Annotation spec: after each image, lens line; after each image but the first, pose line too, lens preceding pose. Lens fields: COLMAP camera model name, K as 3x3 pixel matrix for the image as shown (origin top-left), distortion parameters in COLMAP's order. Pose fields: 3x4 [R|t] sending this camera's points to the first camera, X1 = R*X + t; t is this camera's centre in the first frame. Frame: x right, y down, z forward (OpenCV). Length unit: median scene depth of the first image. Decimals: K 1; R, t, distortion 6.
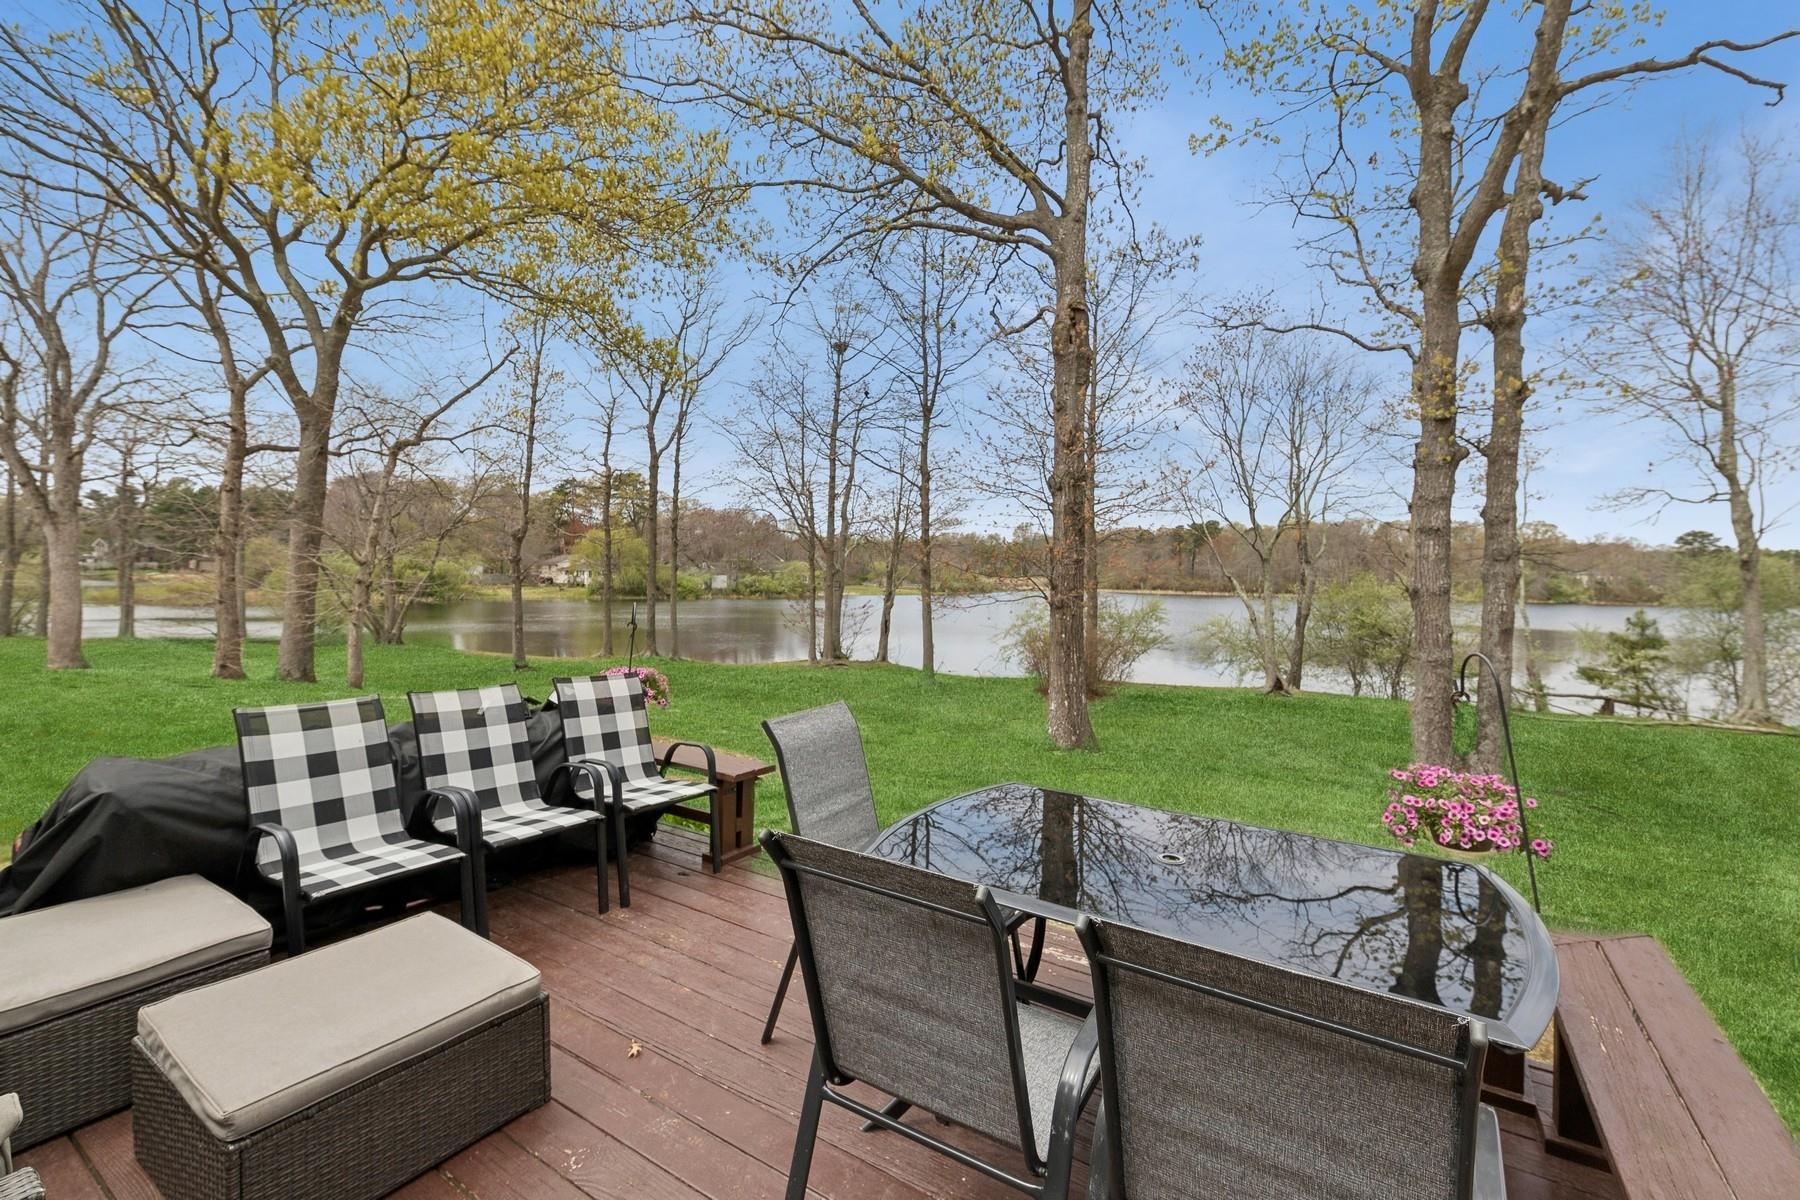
lens RADIAL K [[781.5, 0, 895.6], [0, 781.5, 596.5], [0, 0, 1]] dist [-0.001666, -0.001657]
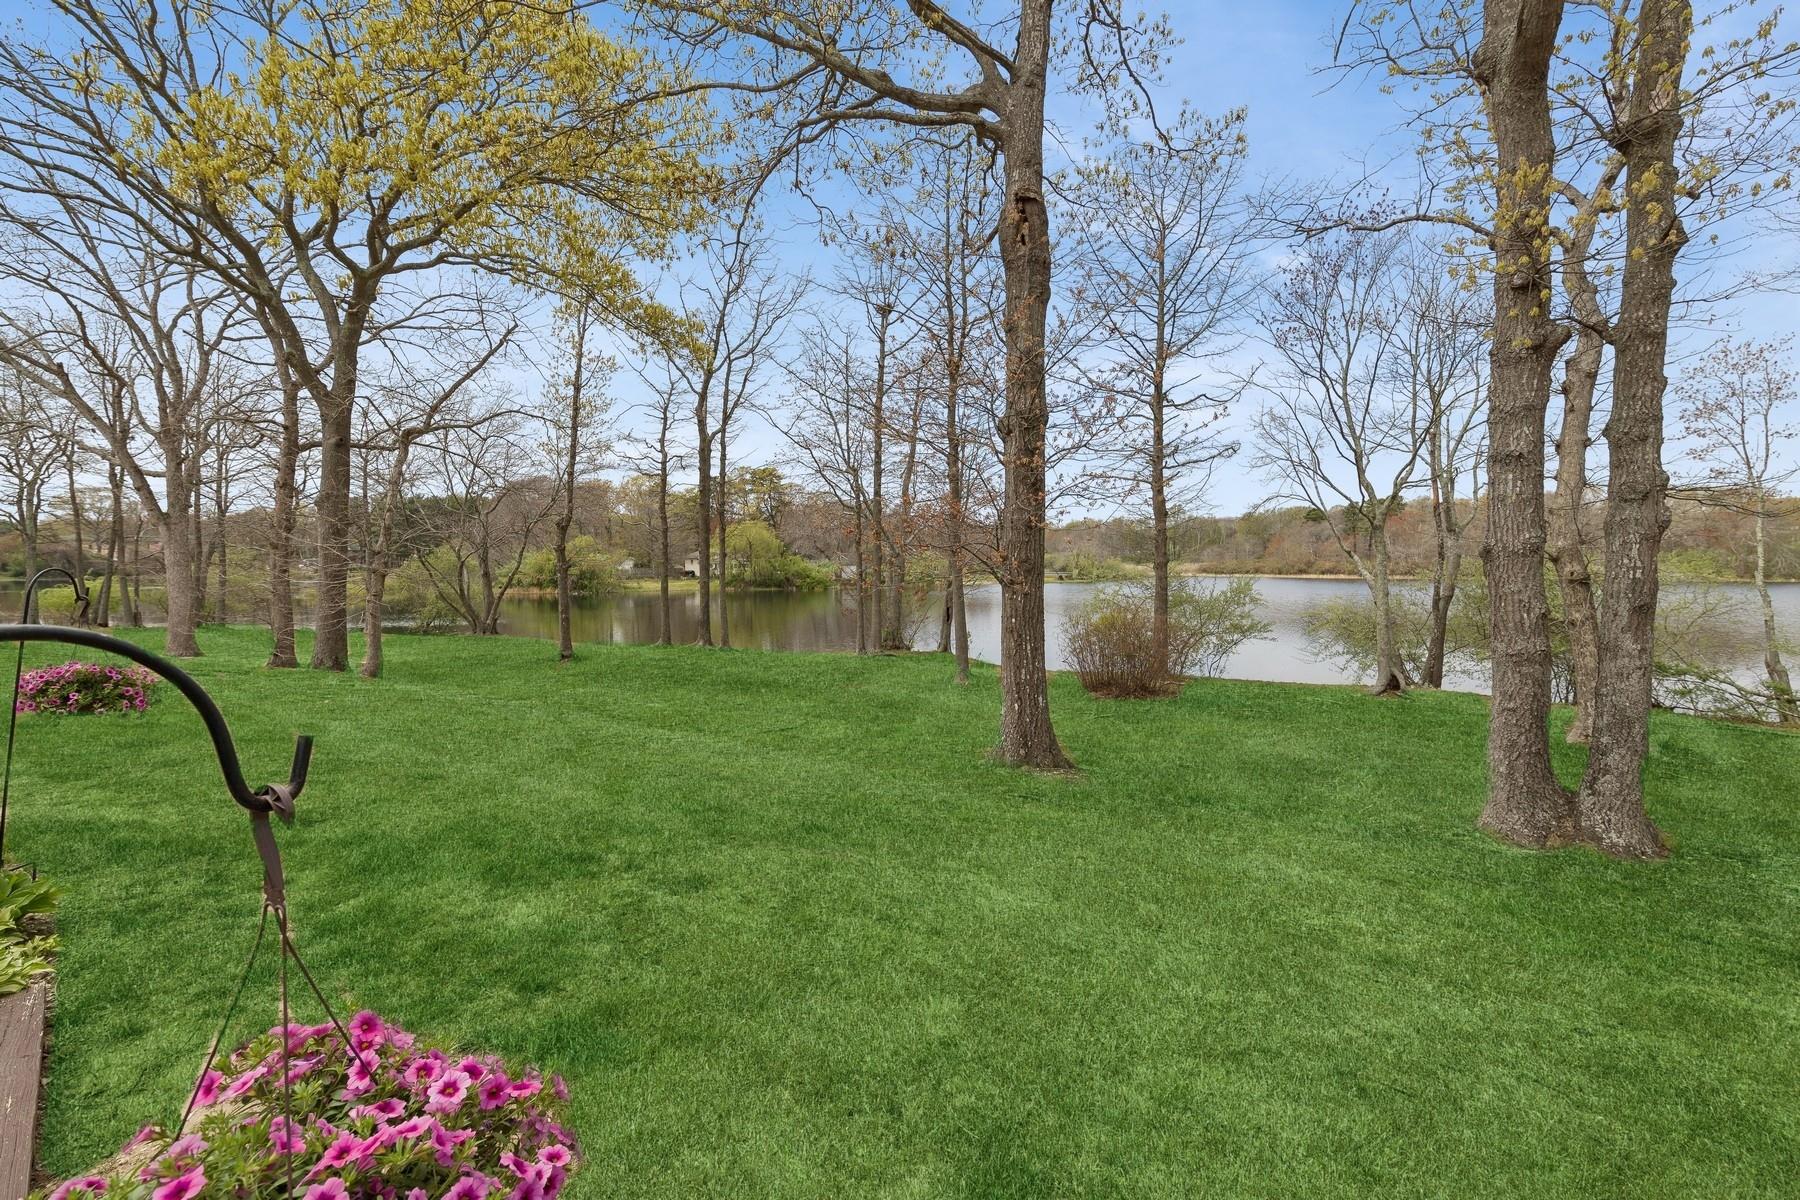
lens RADIAL K [[781.5, 0, 903.2], [0, 781.5, 598.2], [0, 0, 1]] dist [-0.001666, -0.001657]
pose [[0.982181, -0.009709, -0.187687, 0.138330], [0.012365, 0.999839, 0.012984, 0.009060], [0.187531, -0.015074, 0.982143, 0.114361]]
